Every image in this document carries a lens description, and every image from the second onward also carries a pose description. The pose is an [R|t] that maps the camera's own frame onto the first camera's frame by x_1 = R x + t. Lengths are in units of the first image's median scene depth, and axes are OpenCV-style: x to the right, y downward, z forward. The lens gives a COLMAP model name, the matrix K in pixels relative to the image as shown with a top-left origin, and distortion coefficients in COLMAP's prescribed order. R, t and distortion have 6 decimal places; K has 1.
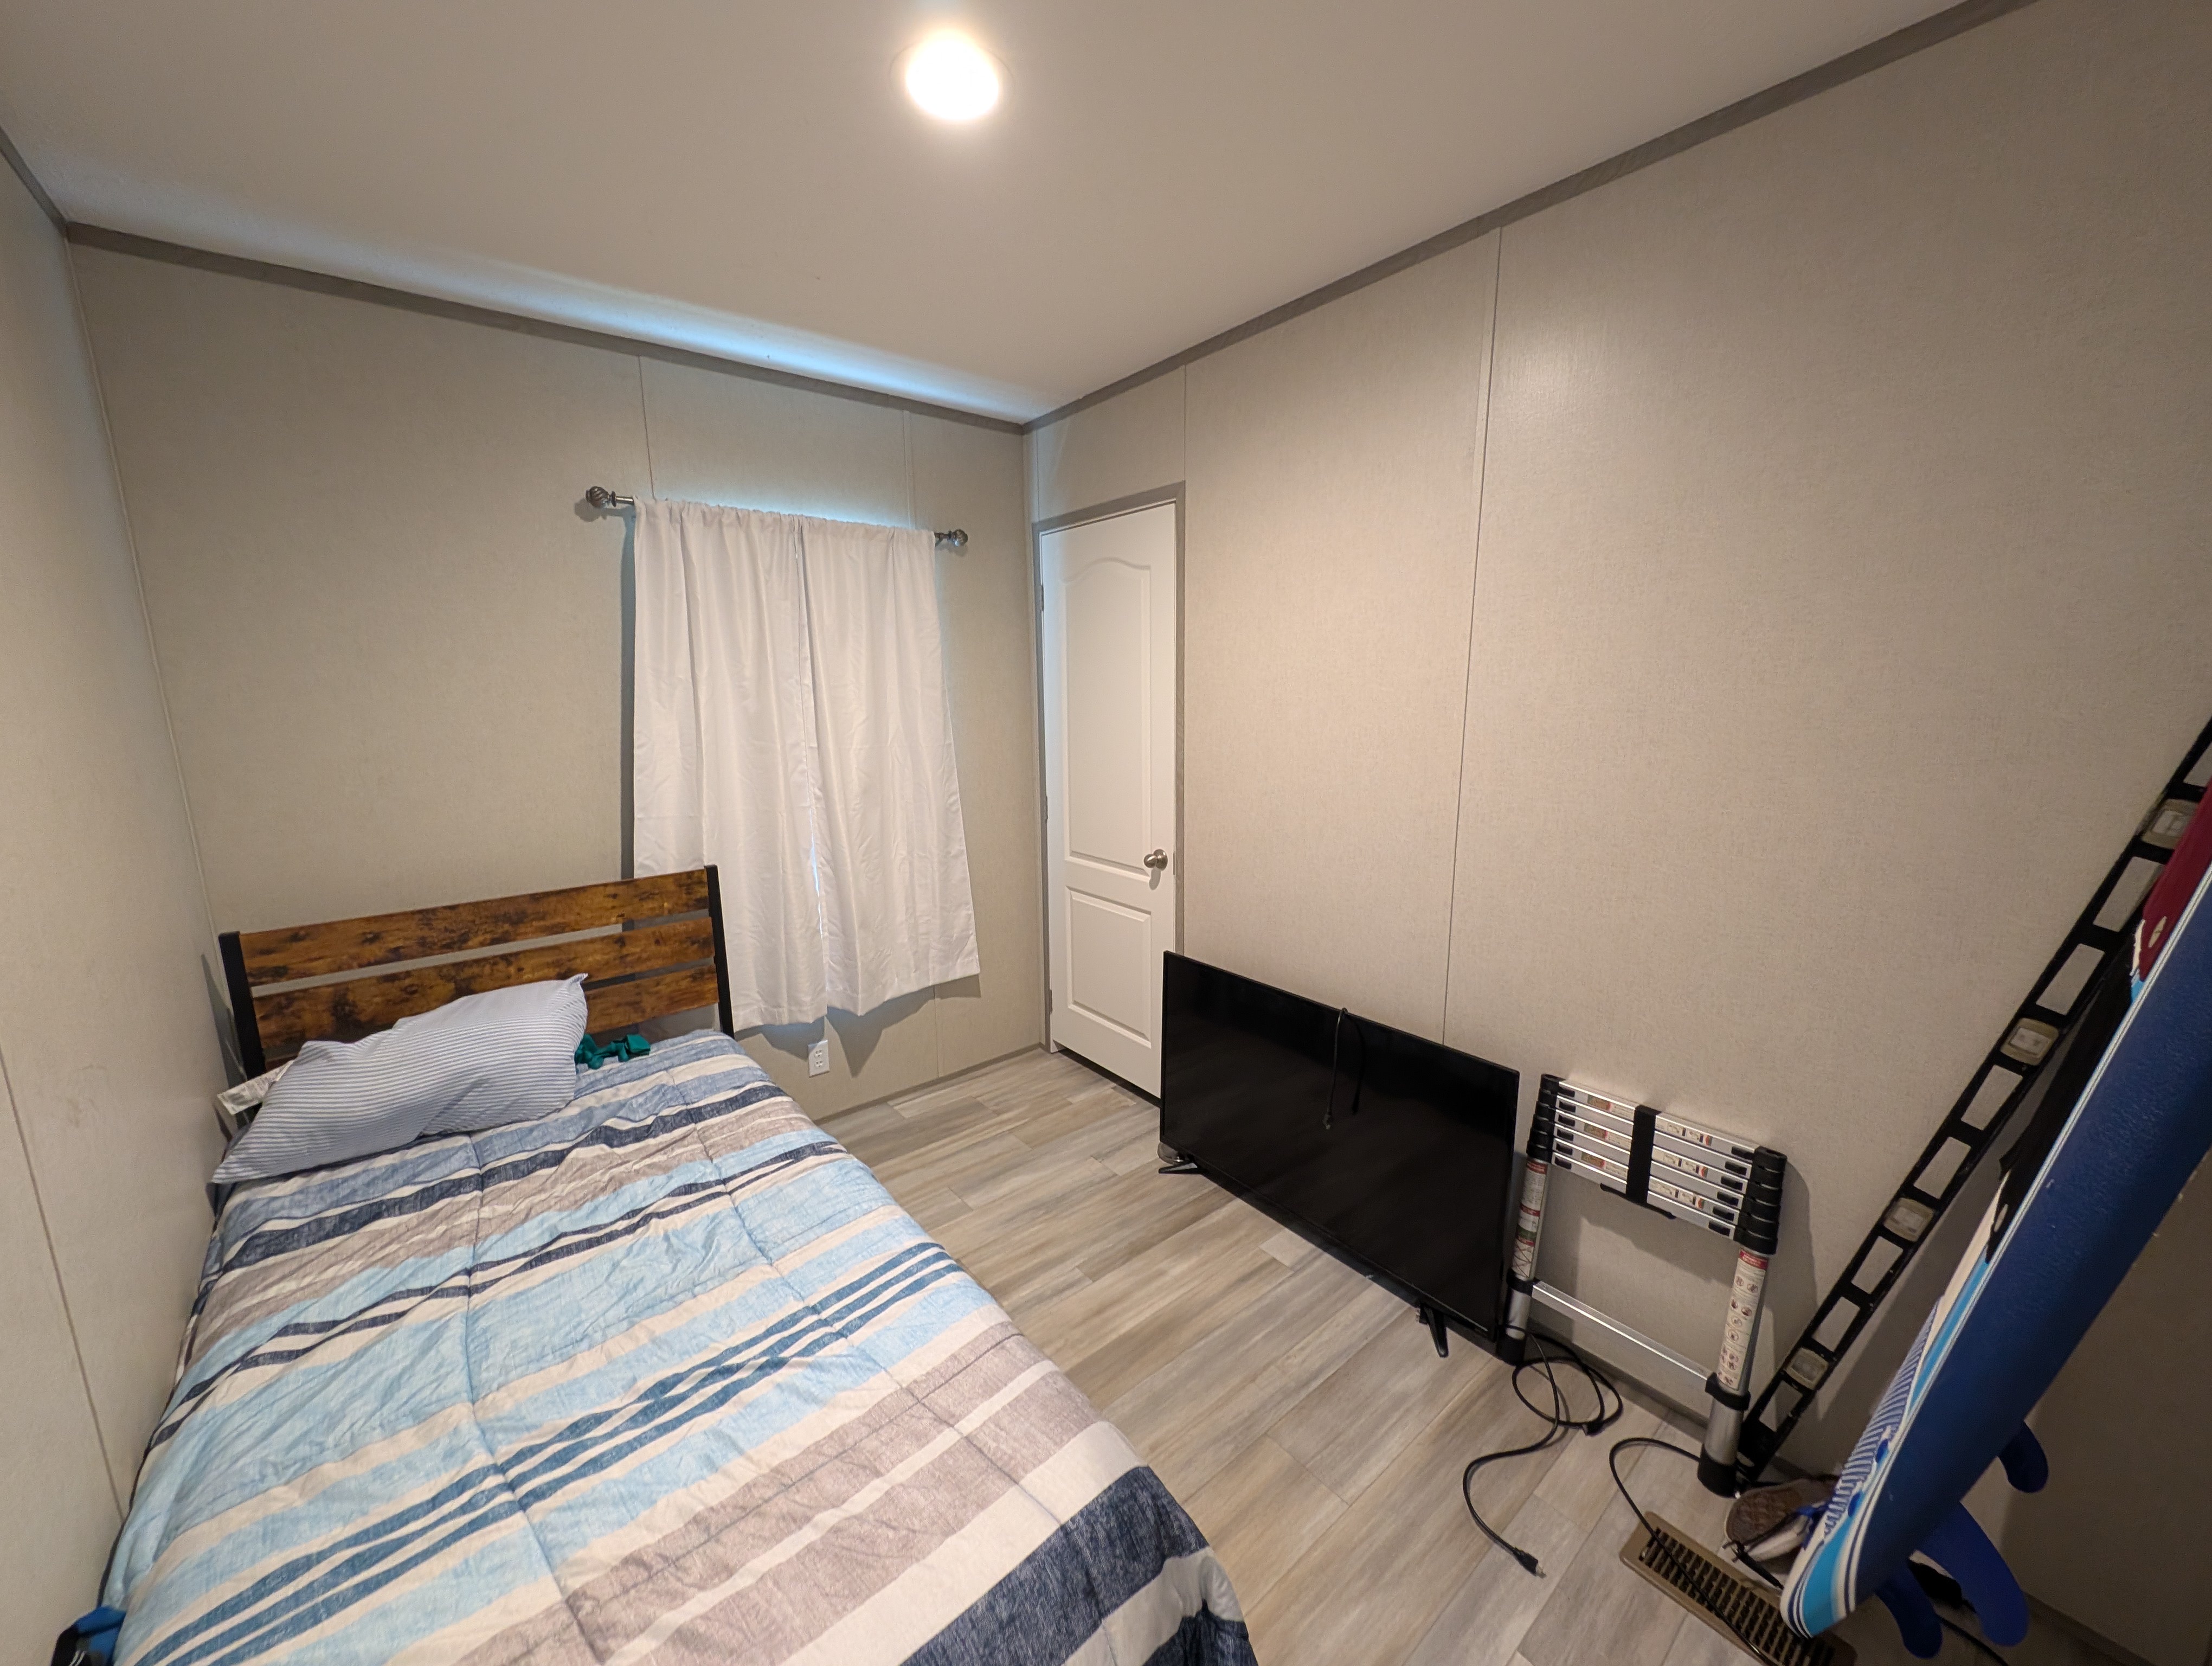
lens RADIAL K [[831.9, 0, 1107.4], [0, 831.9, 828.1], [0, 0, 1]] dist [0.023115, -0.013250]
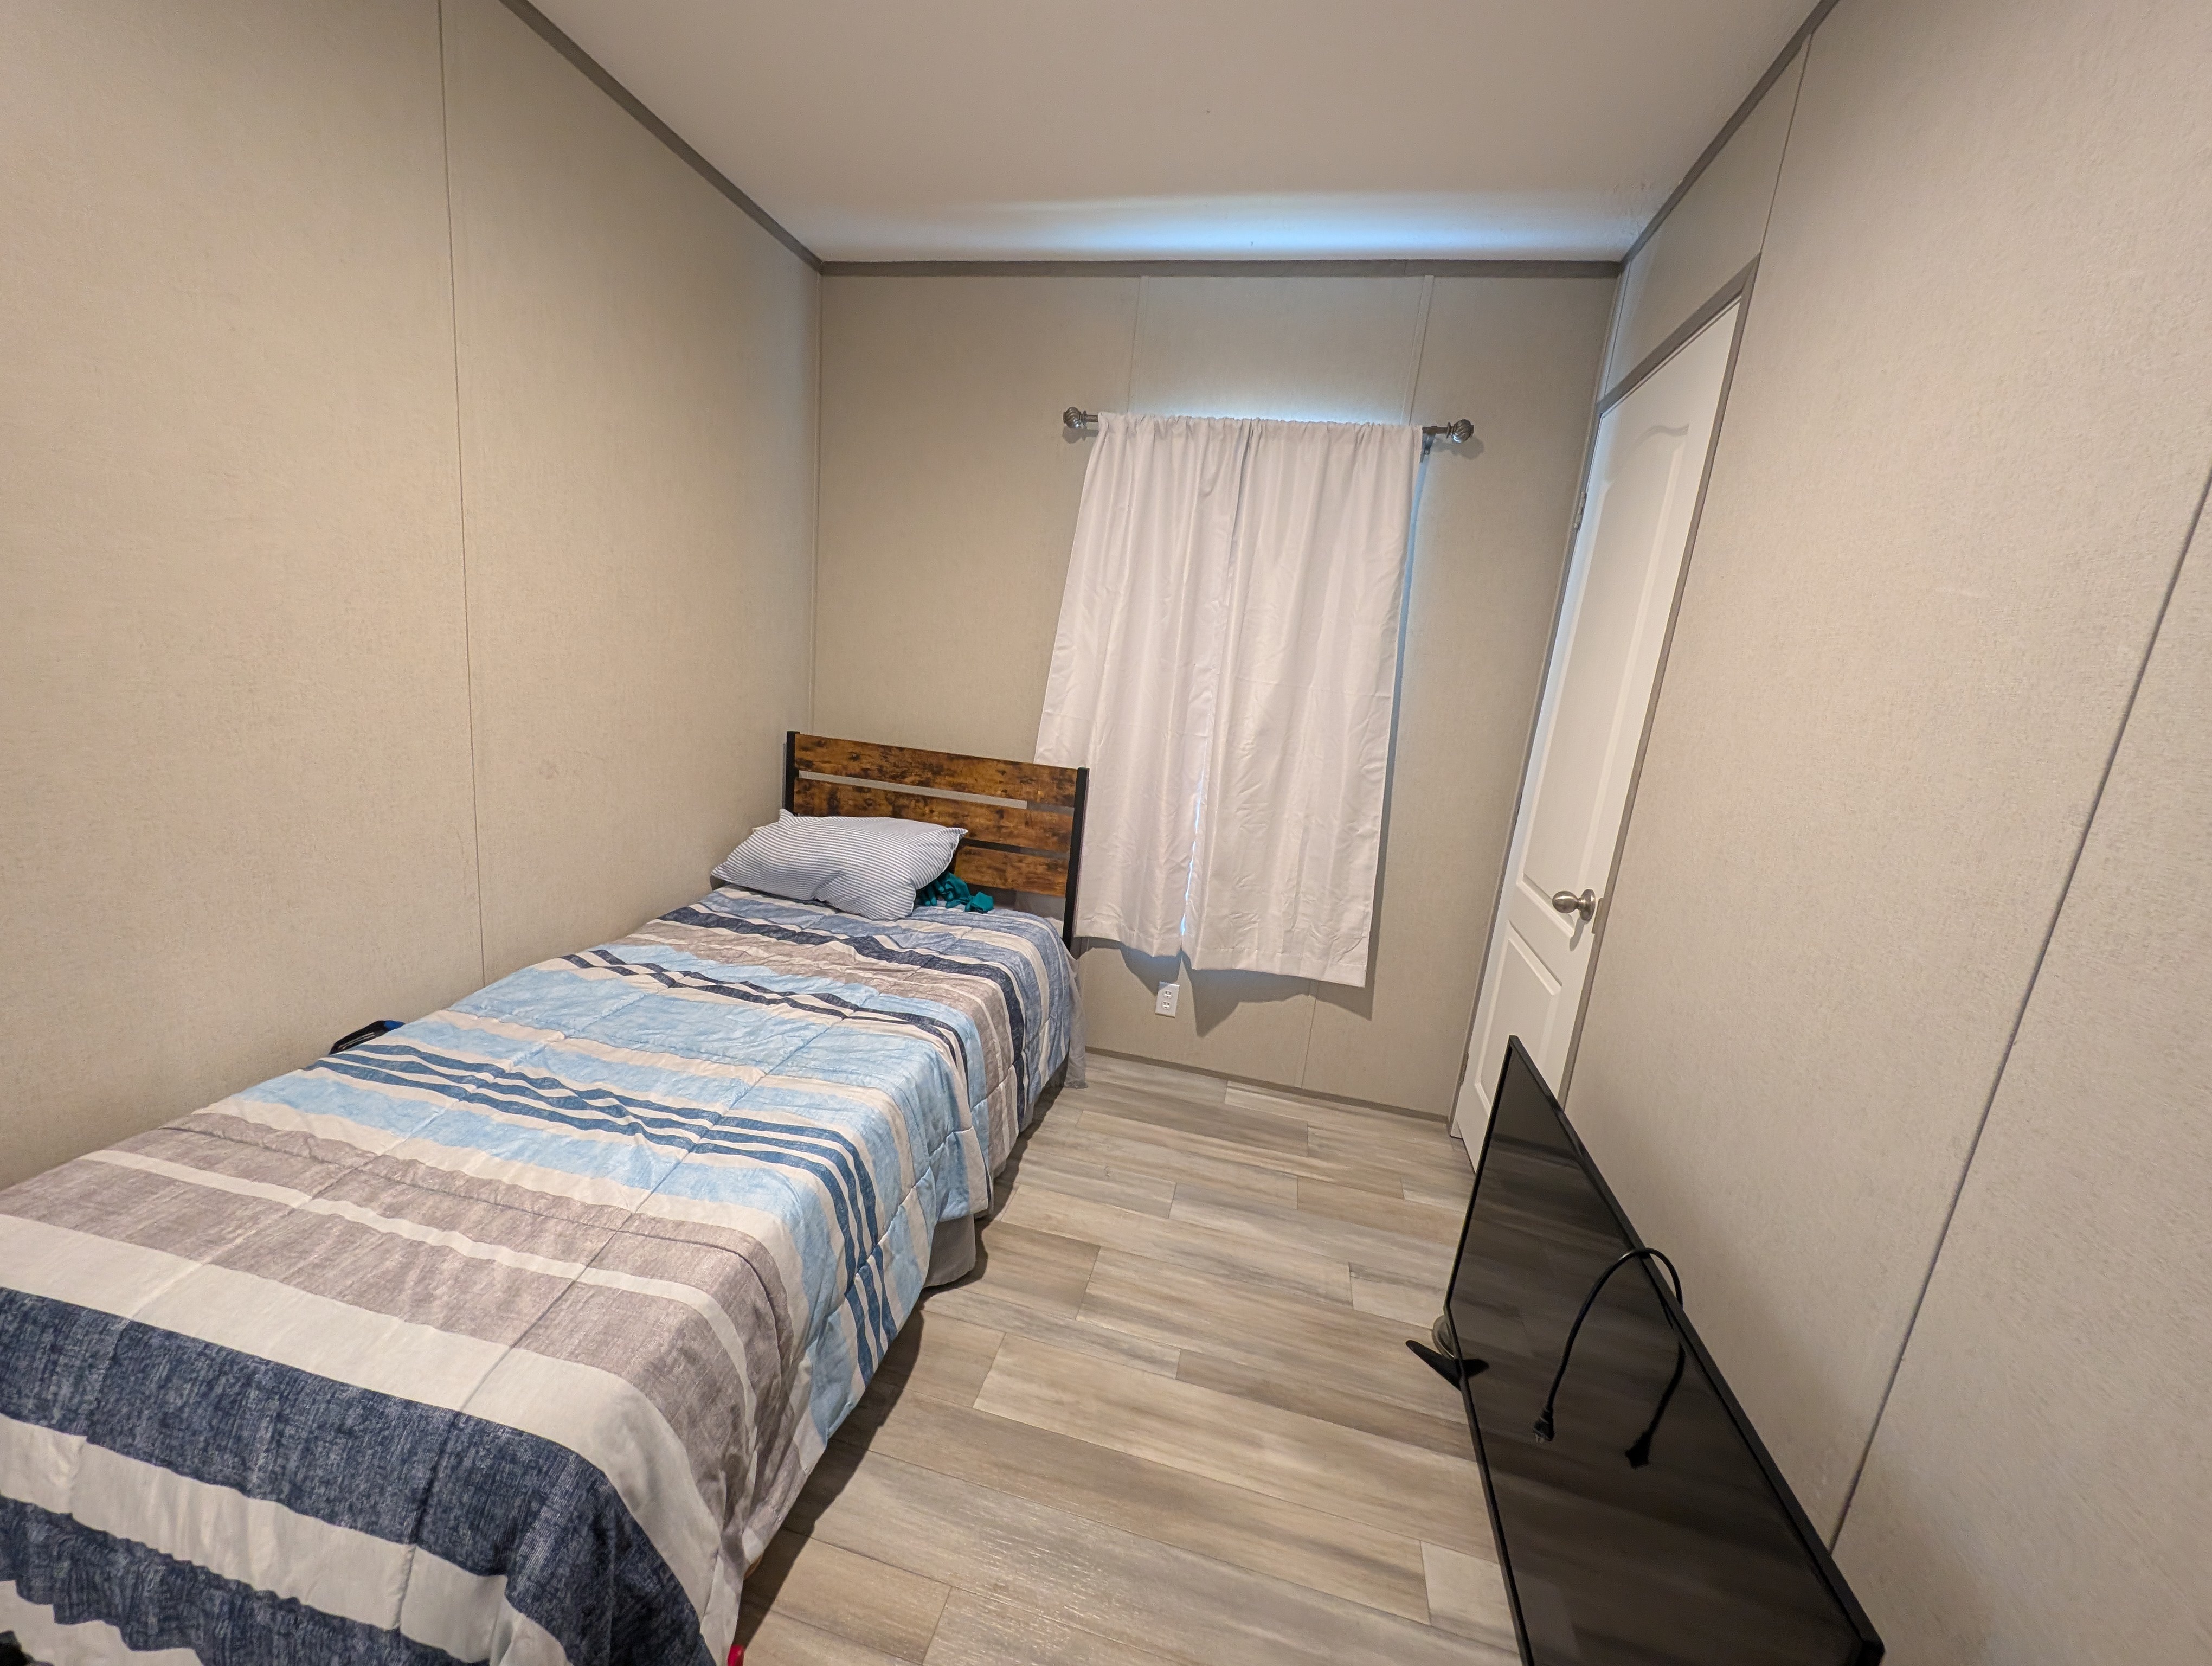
lens RADIAL K [[831.9, 0, 1107.4], [0, 831.9, 828.1], [0, 0, 1]] dist [0.023115, -0.013250]
pose [[0.609503, 0.230214, -0.758622, 0.427910], [-0.240520, 0.965505, 0.099754, 0.007755], [0.755418, 0.121664, 0.643849, 0.439344]]
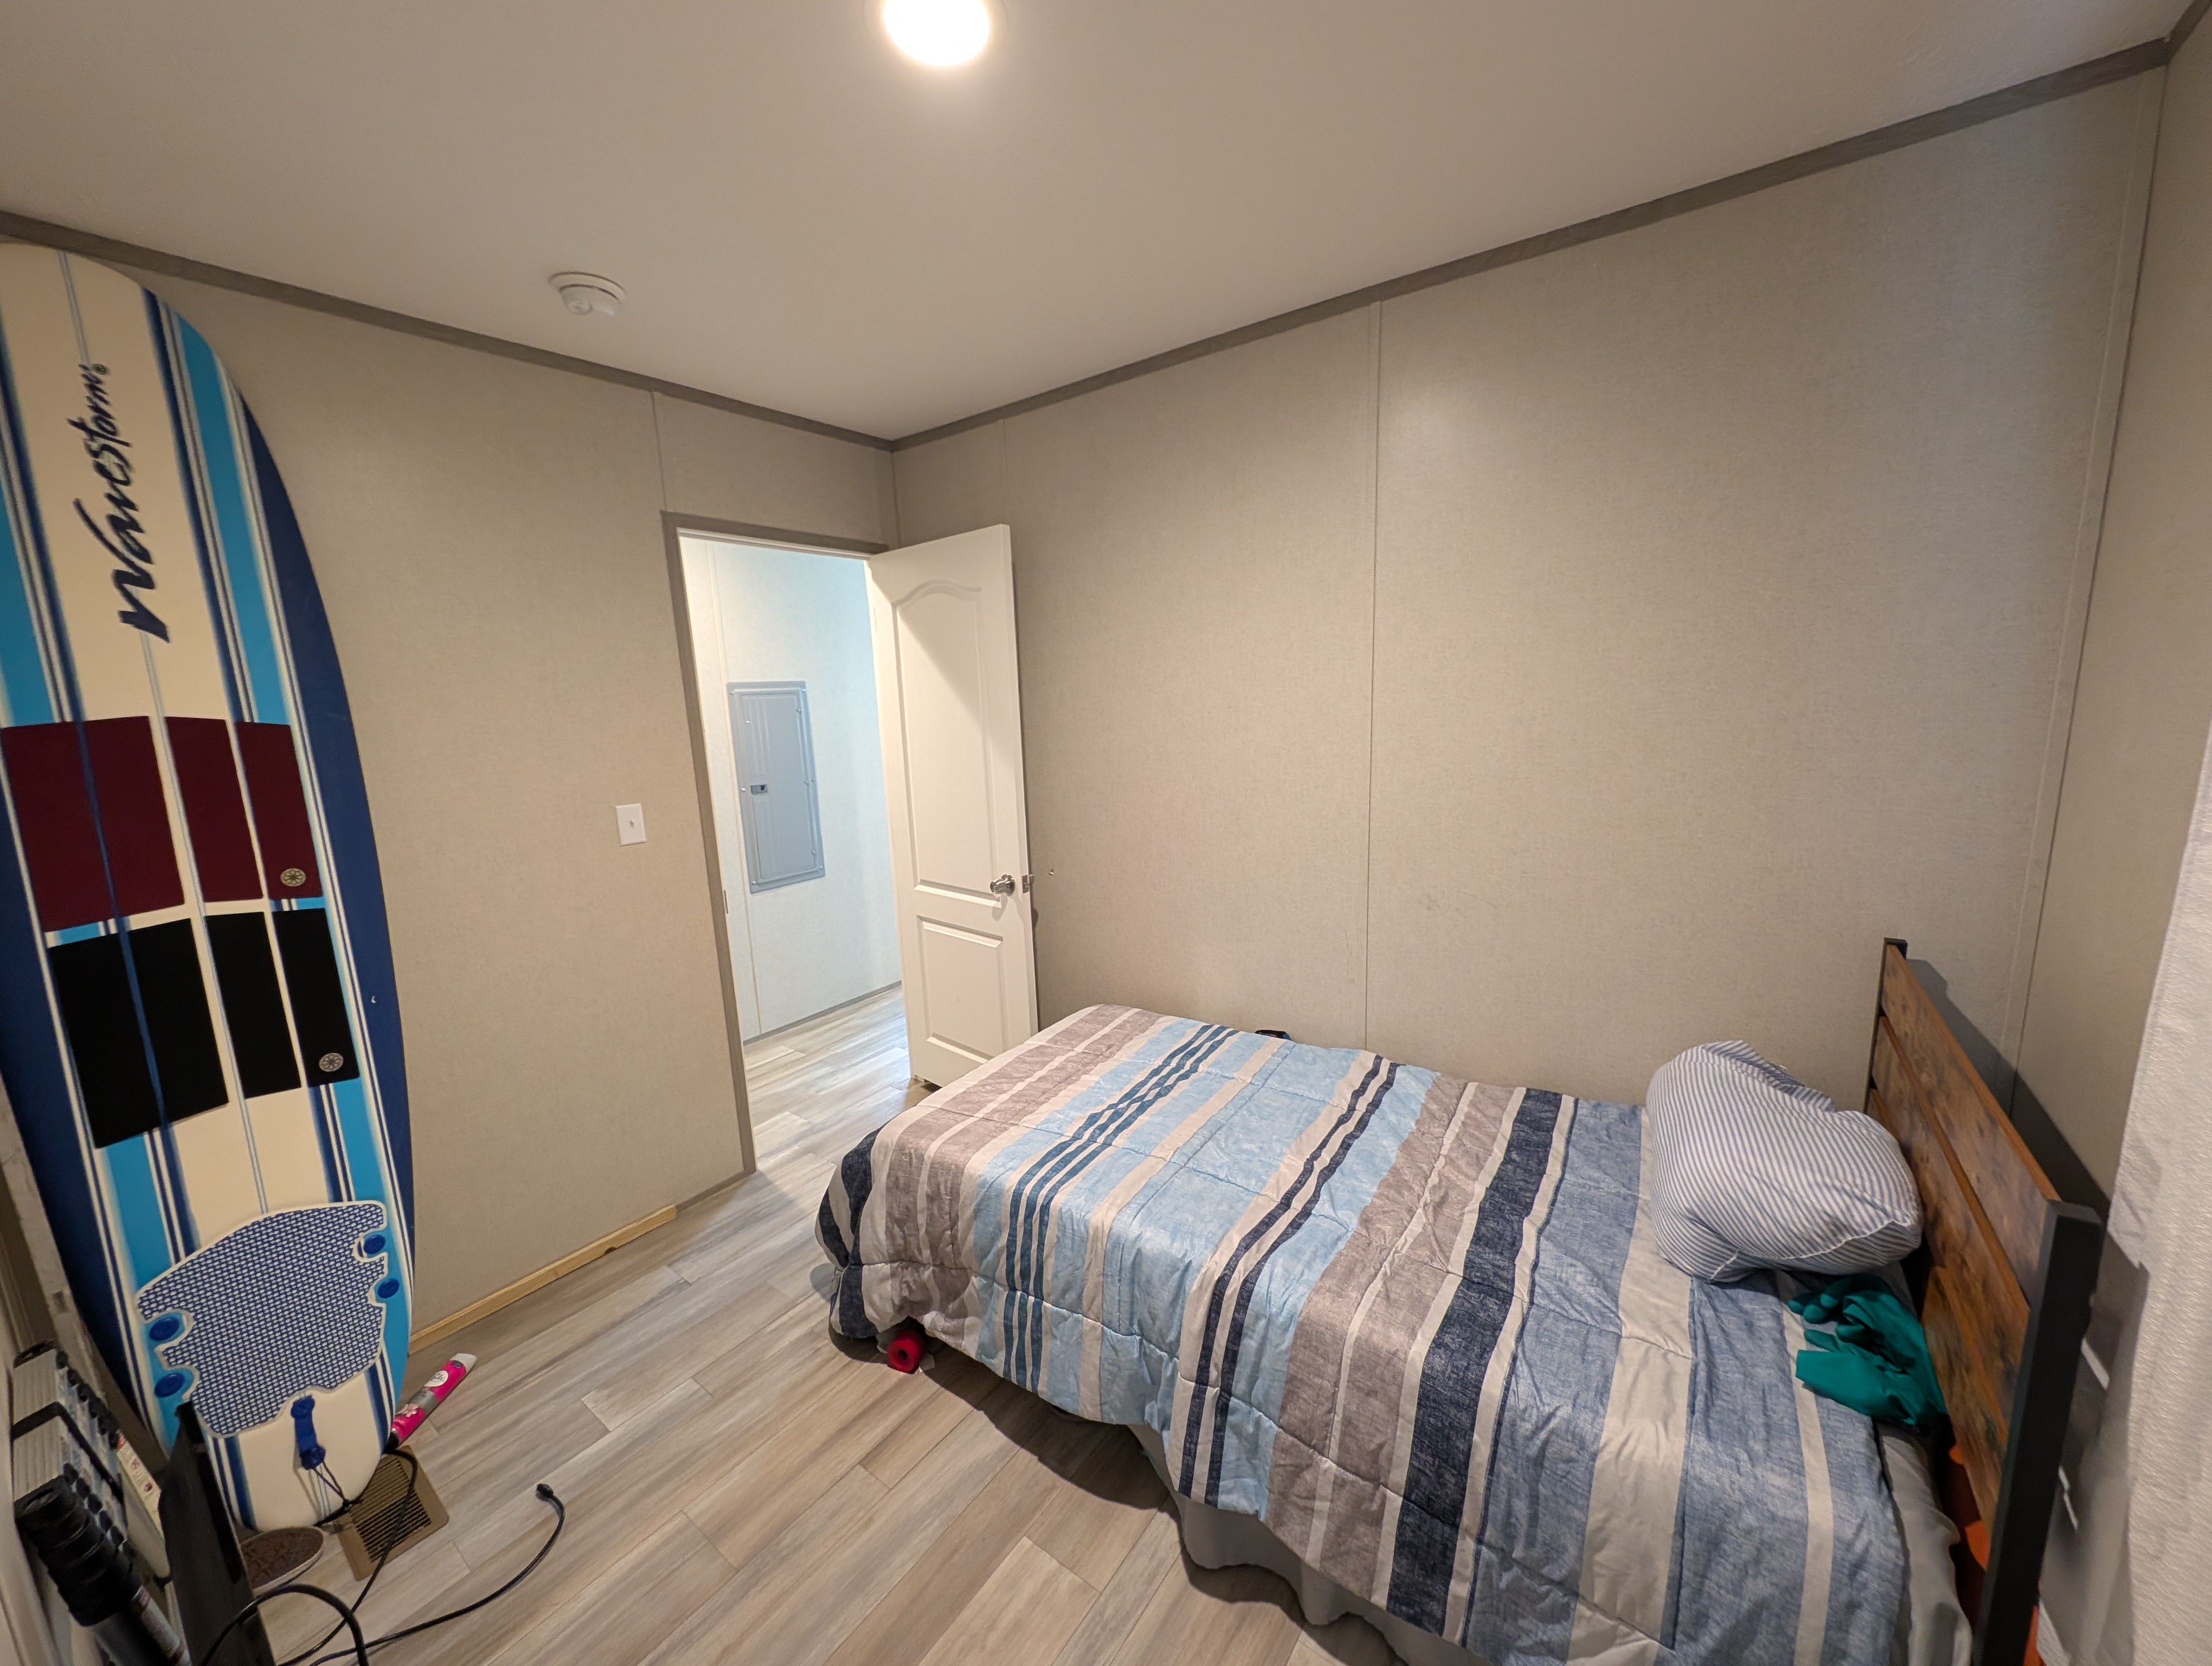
lens RADIAL K [[831.9, 0, 1107.4], [0, 831.9, 828.1], [0, 0, 1]] dist [0.023115, -0.013250]
pose [[-0.966962, 0.096190, -0.236075, -0.047949], [0.013348, 0.943912, 0.329926, -0.260691], [0.254570, 0.315875, -0.914012, 1.415035]]
